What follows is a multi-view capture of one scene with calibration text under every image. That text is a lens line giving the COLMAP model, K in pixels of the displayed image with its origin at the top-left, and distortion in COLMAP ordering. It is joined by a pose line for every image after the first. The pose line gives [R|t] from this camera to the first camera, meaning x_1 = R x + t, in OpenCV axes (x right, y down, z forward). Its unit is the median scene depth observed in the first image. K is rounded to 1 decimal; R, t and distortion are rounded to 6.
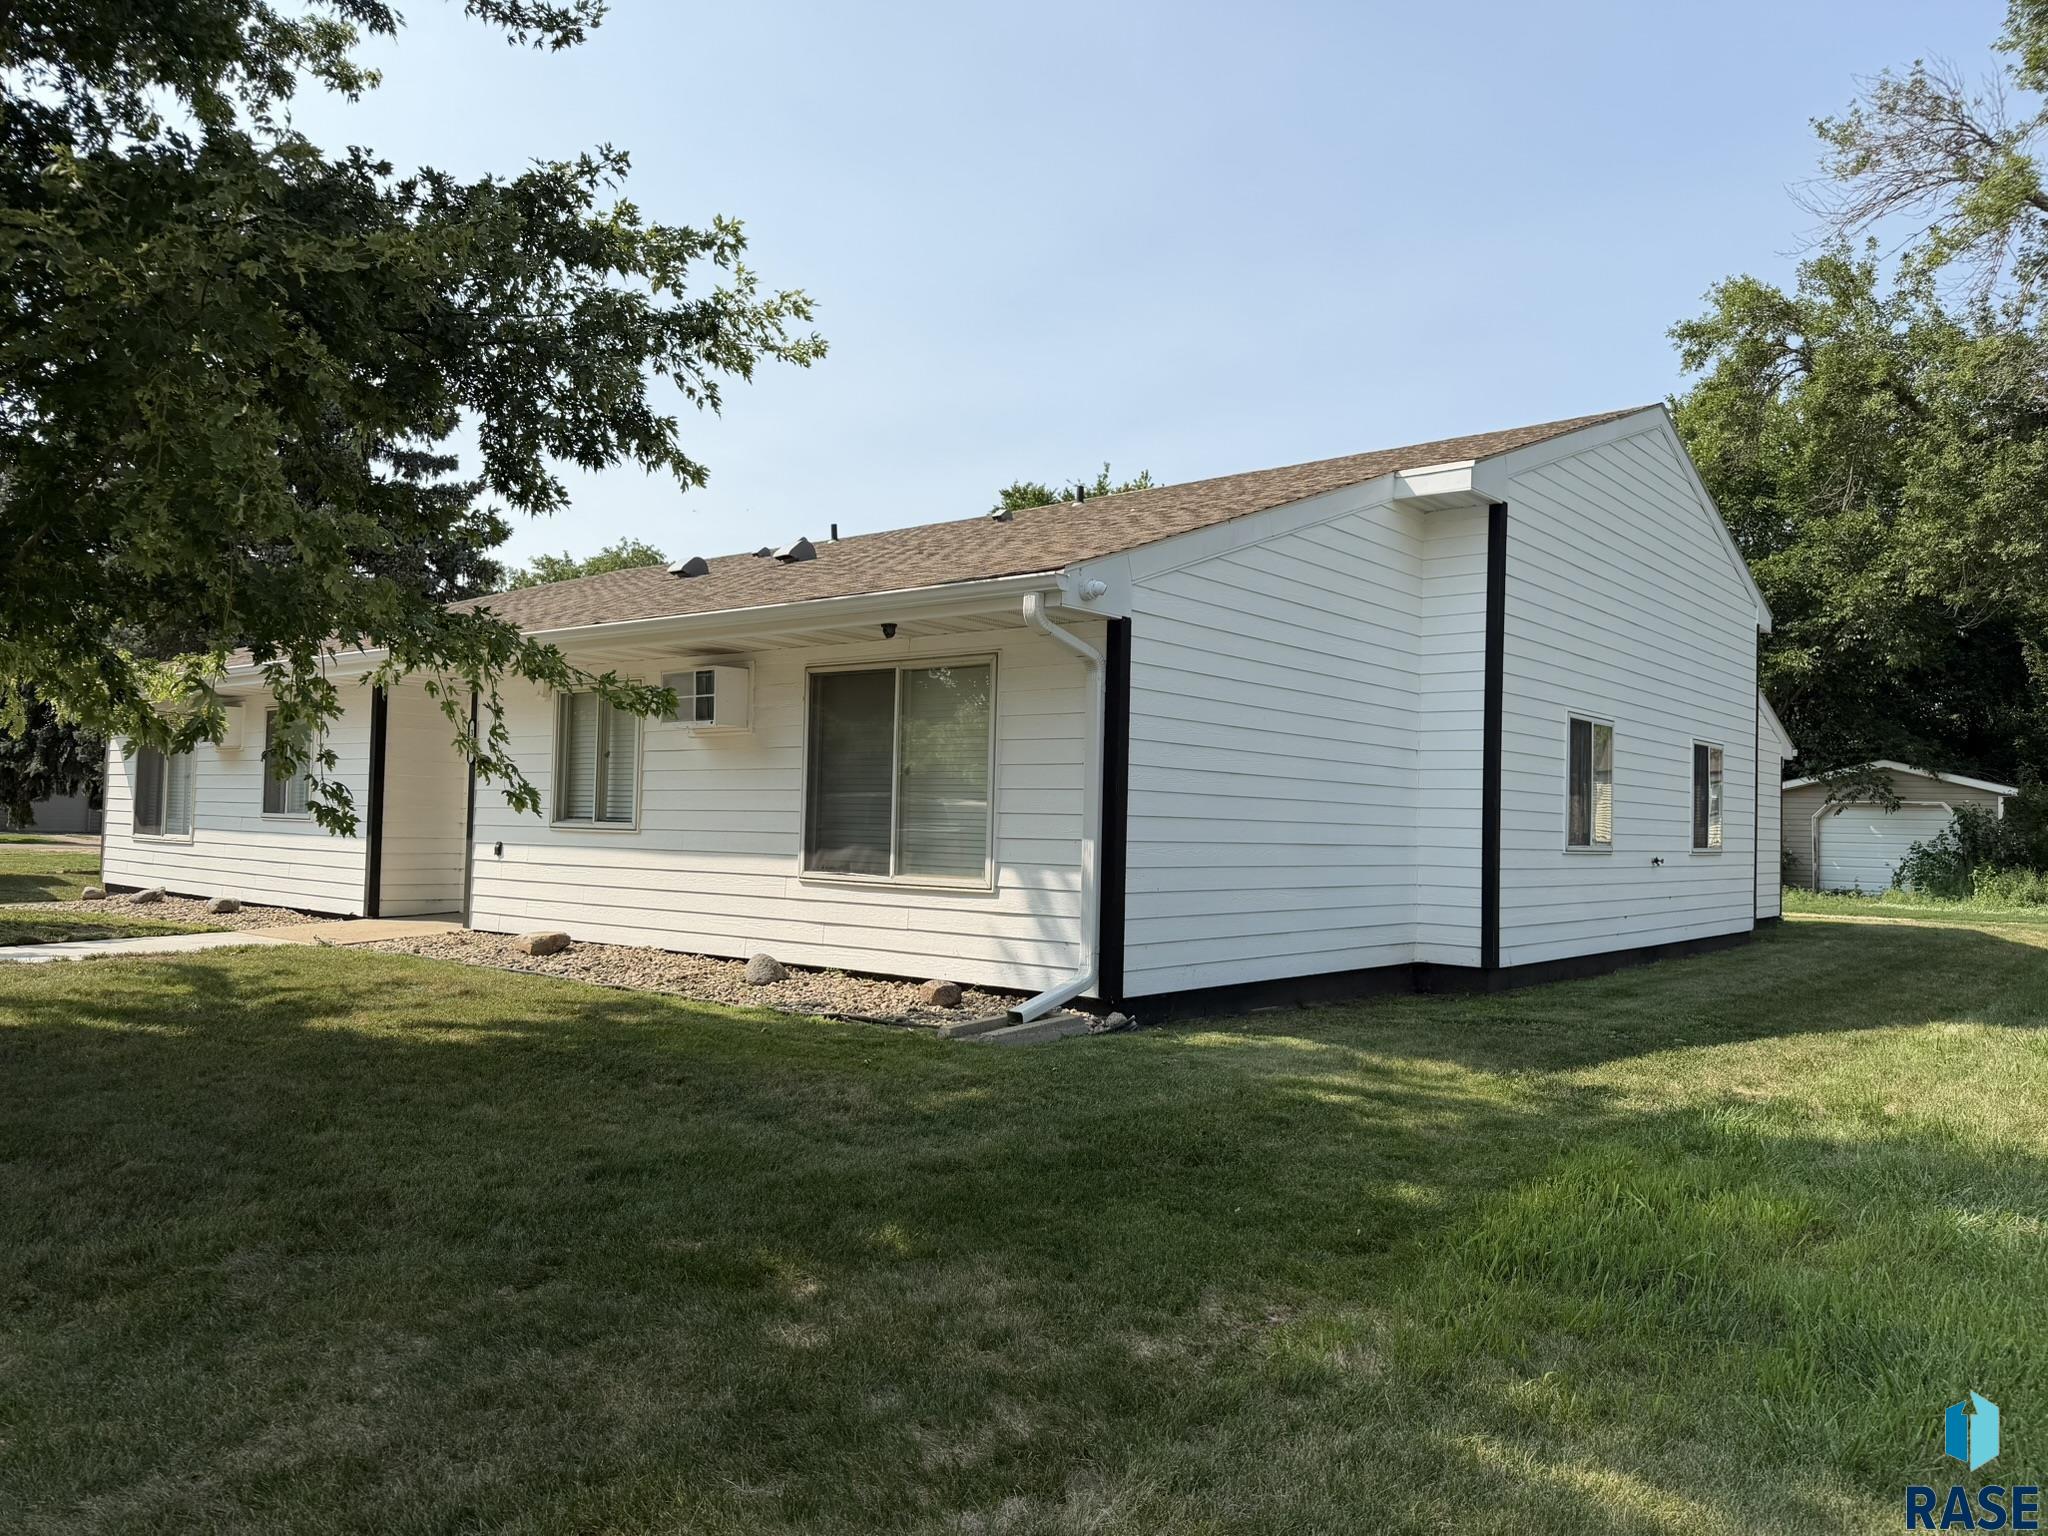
lens RADIAL K [[1437.9, 0, 1024.5], [0, 1437.9, 776.9], [0, 0, 1]] dist [0.044372, -0.006013]
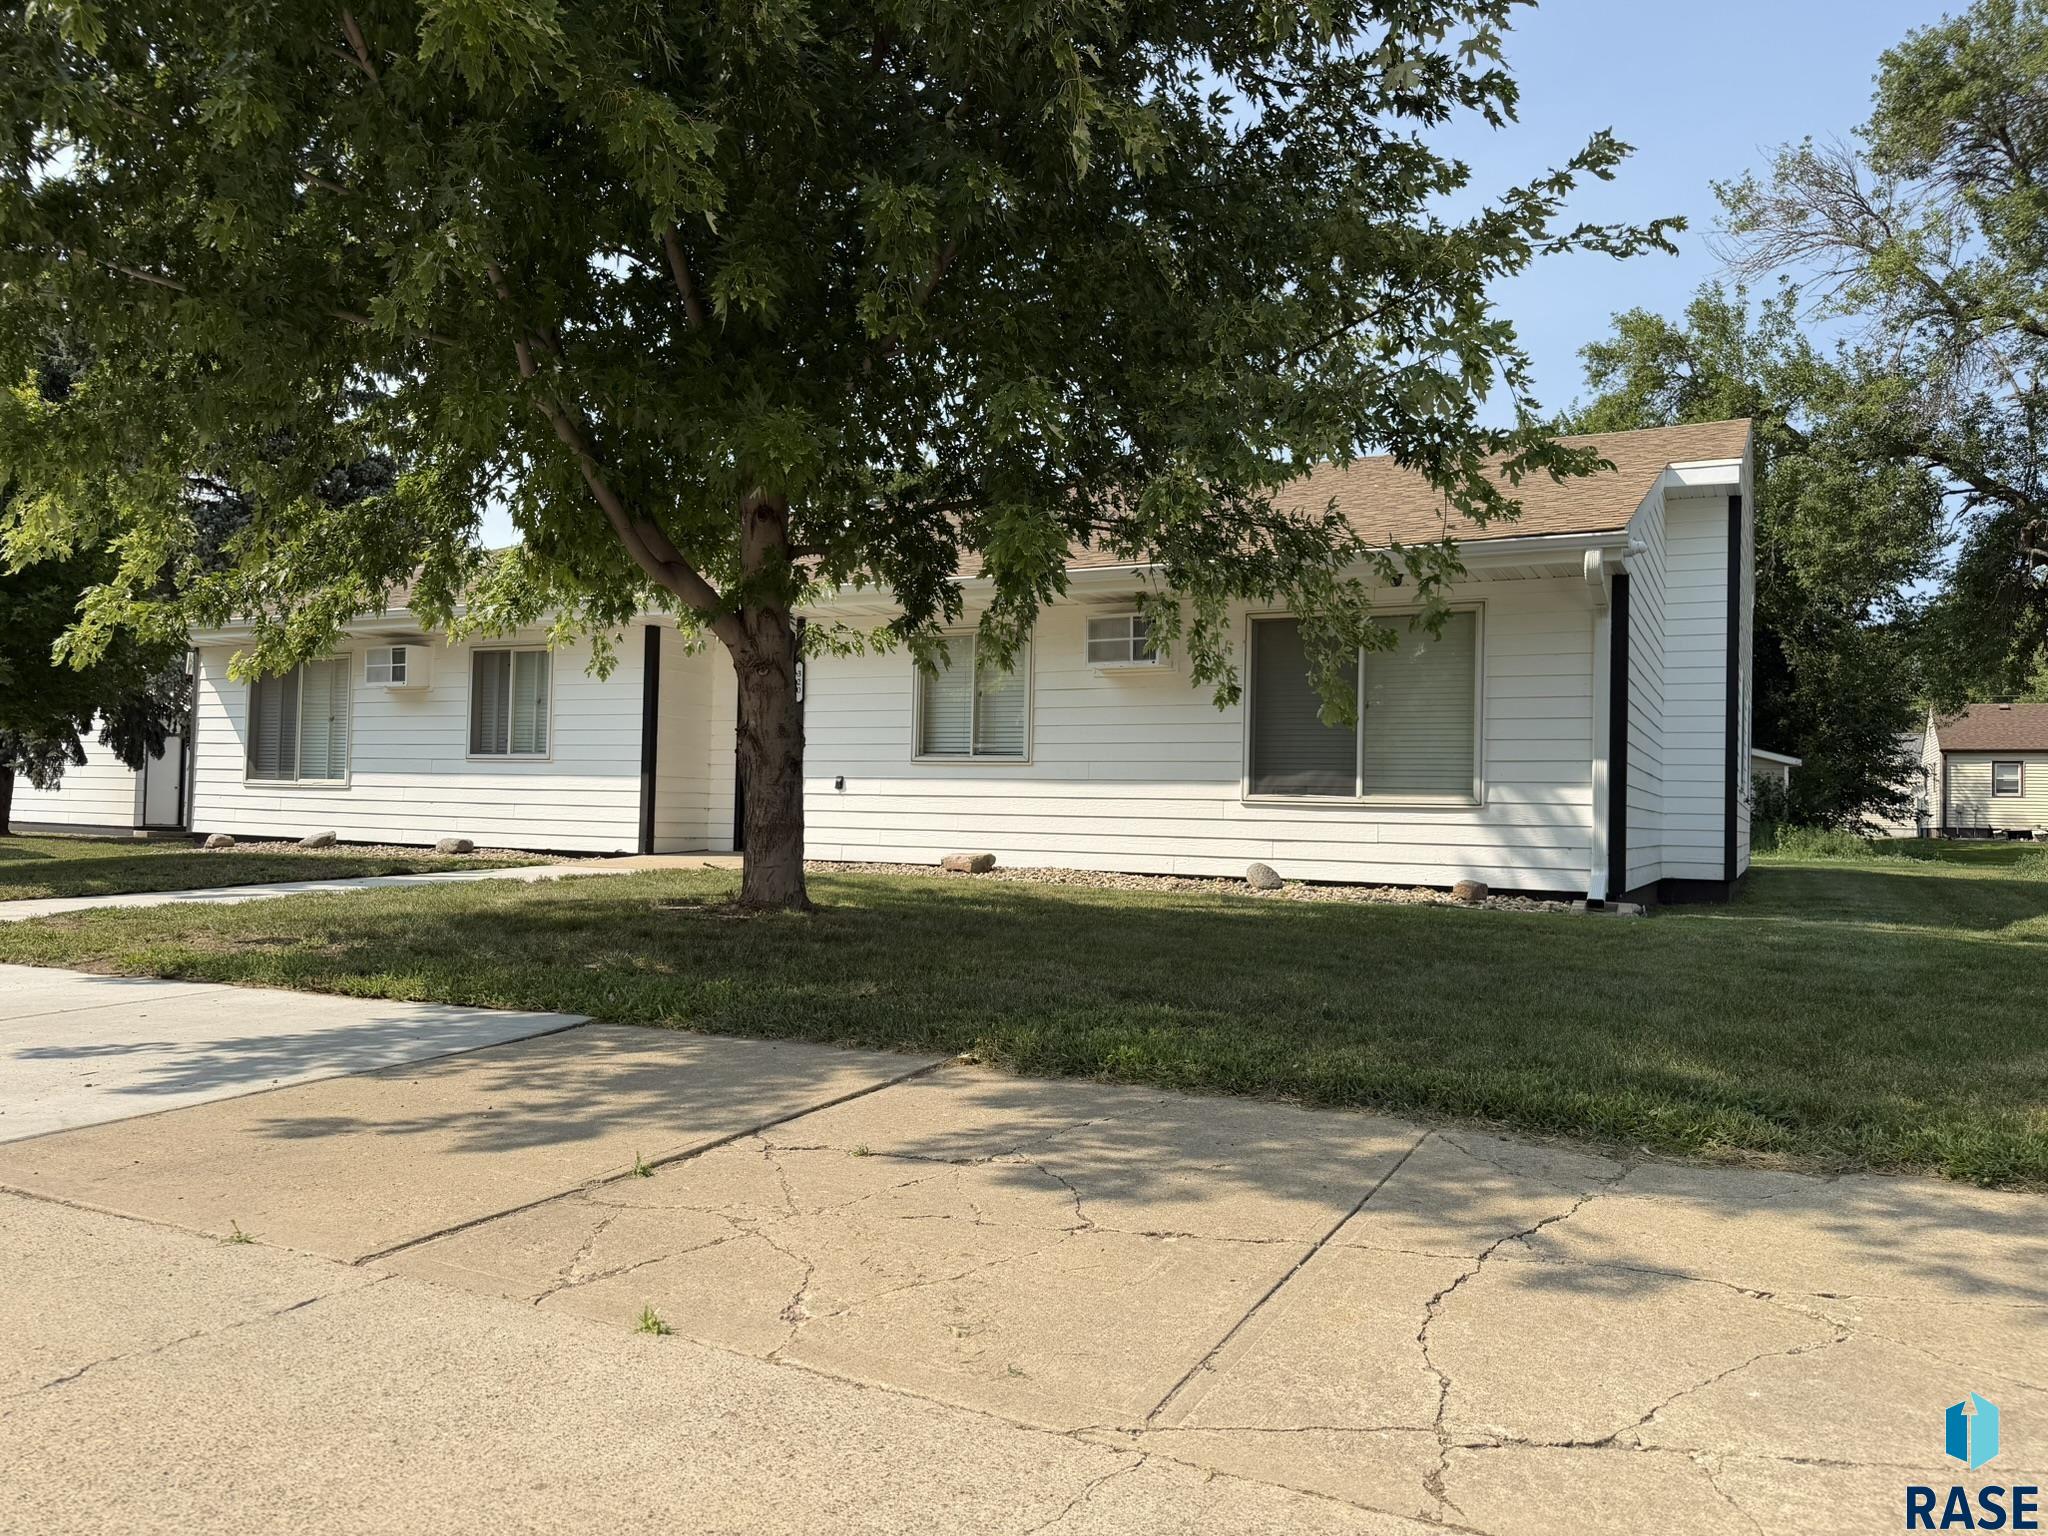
lens RADIAL K [[1437.9, 0, 1036.5], [0, 1437.9, 759.6], [0, 0, 1]] dist [0.044372, -0.006013]
pose [[0.979553, 0.007224, 0.201057, -0.385203], [-0.007740, 0.999968, 0.001780, 0.026245], [-0.201038, -0.003300, 0.979578, -0.054023]]
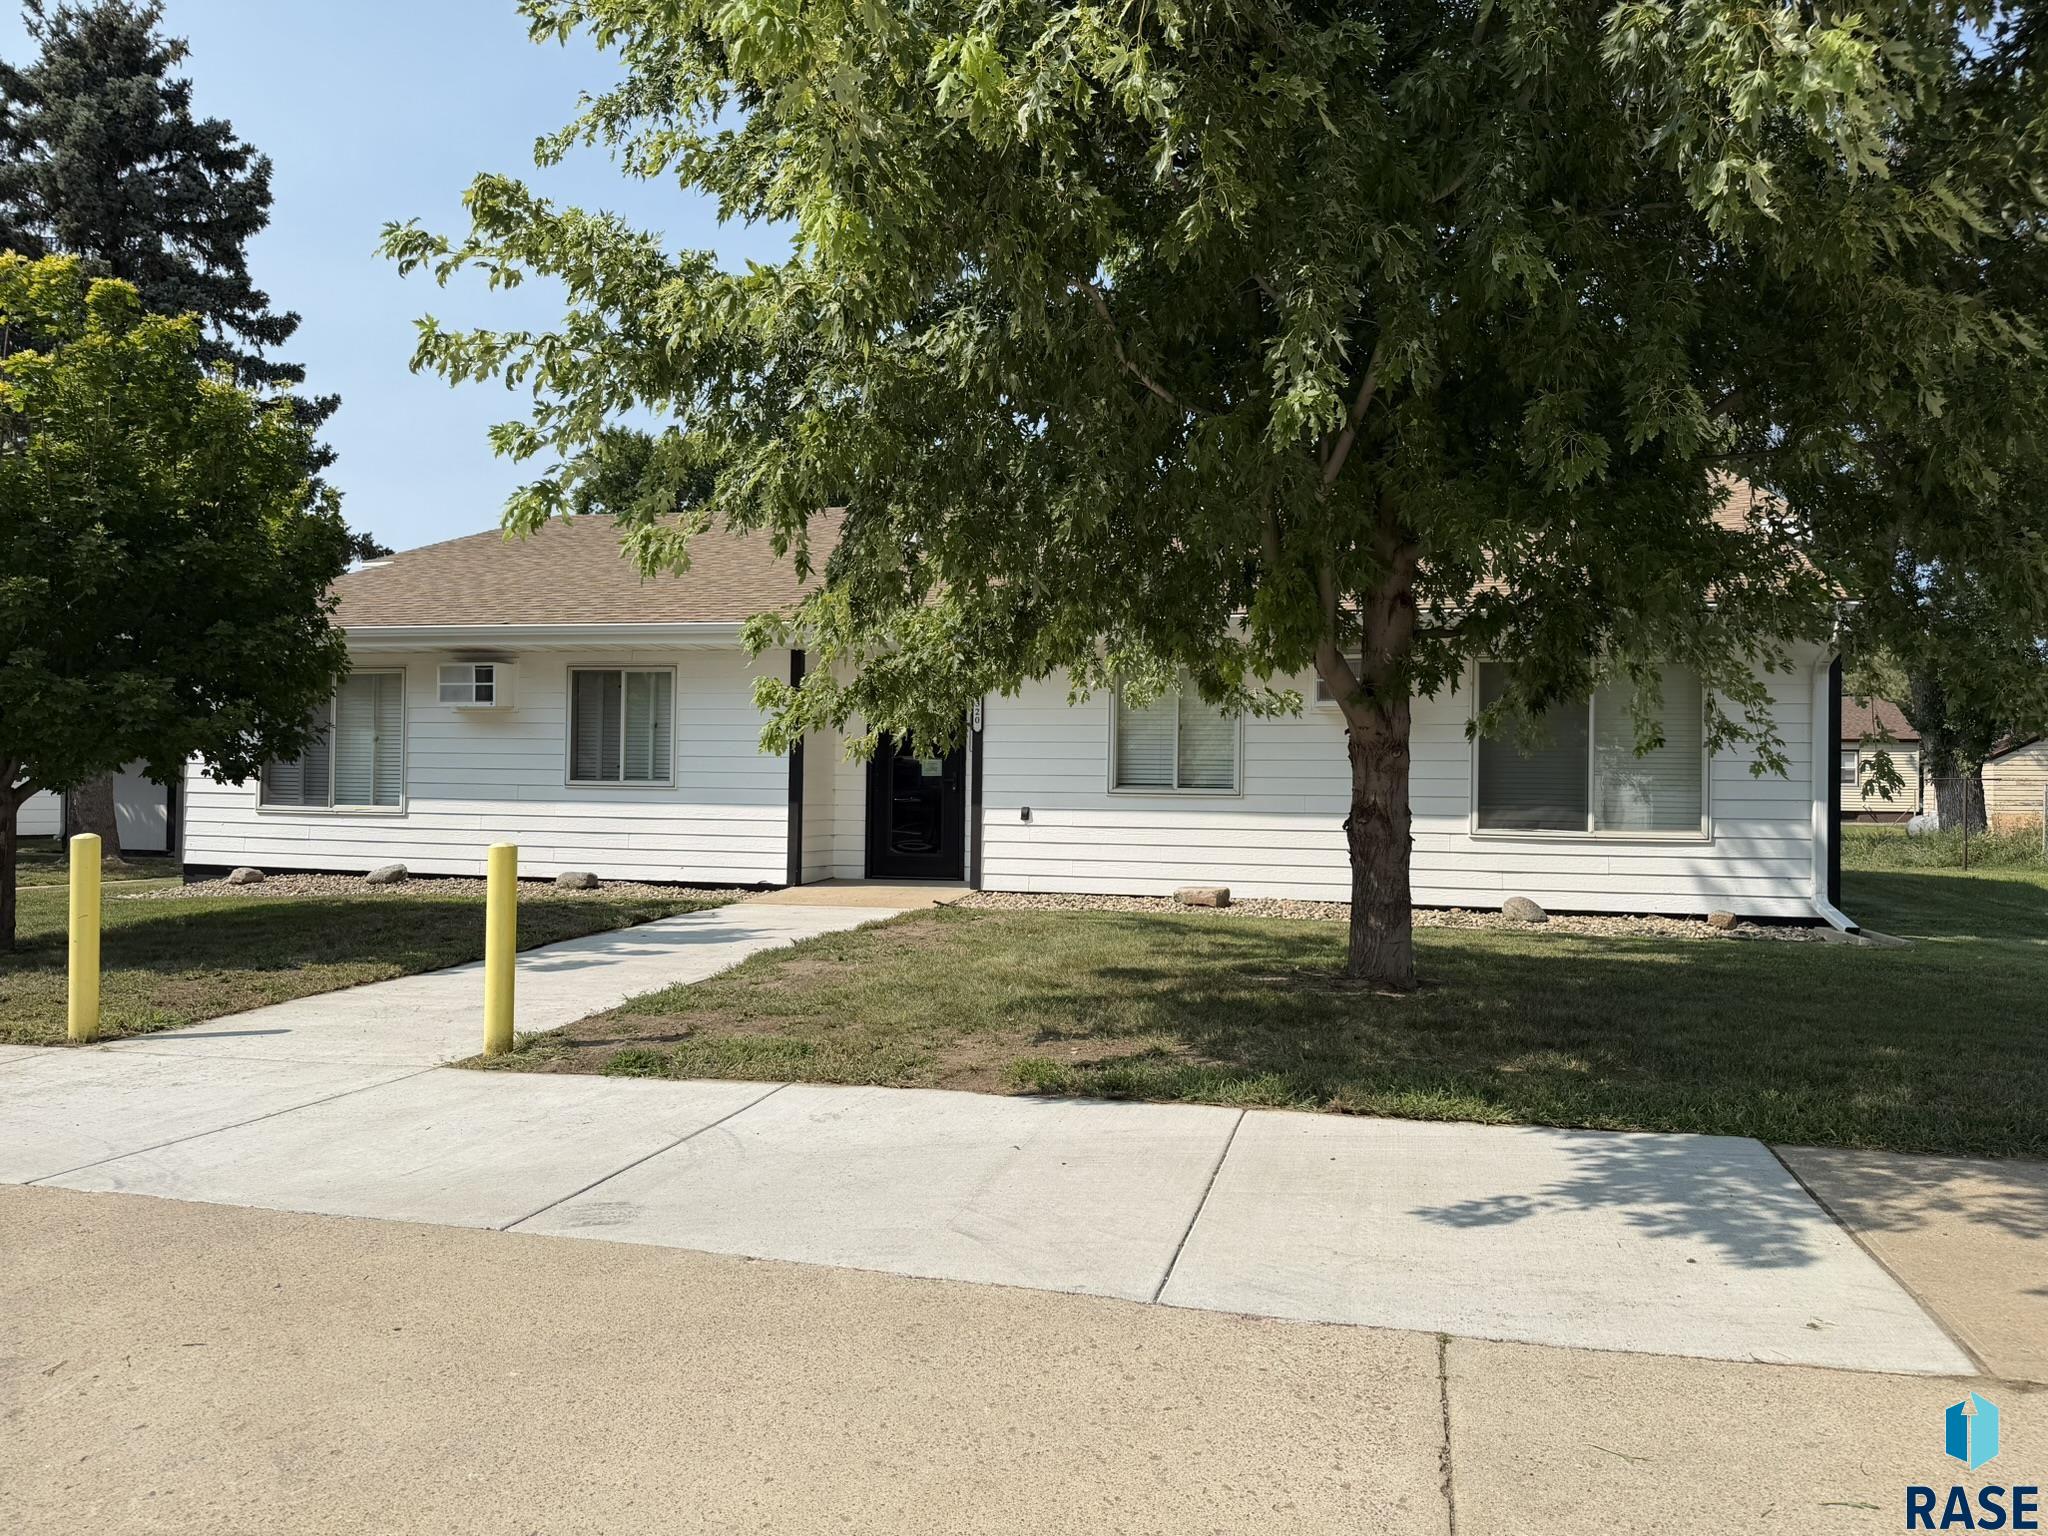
lens RADIAL K [[1437.9, 0, 1028.9], [0, 1437.9, 778.3], [0, 0, 1]] dist [0.044372, -0.006013]
pose [[0.907422, -0.003858, 0.420203, -0.719914], [-0.009385, 0.999522, 0.029445, -0.007386], [-0.420116, -0.030663, 0.906952, 0.032251]]
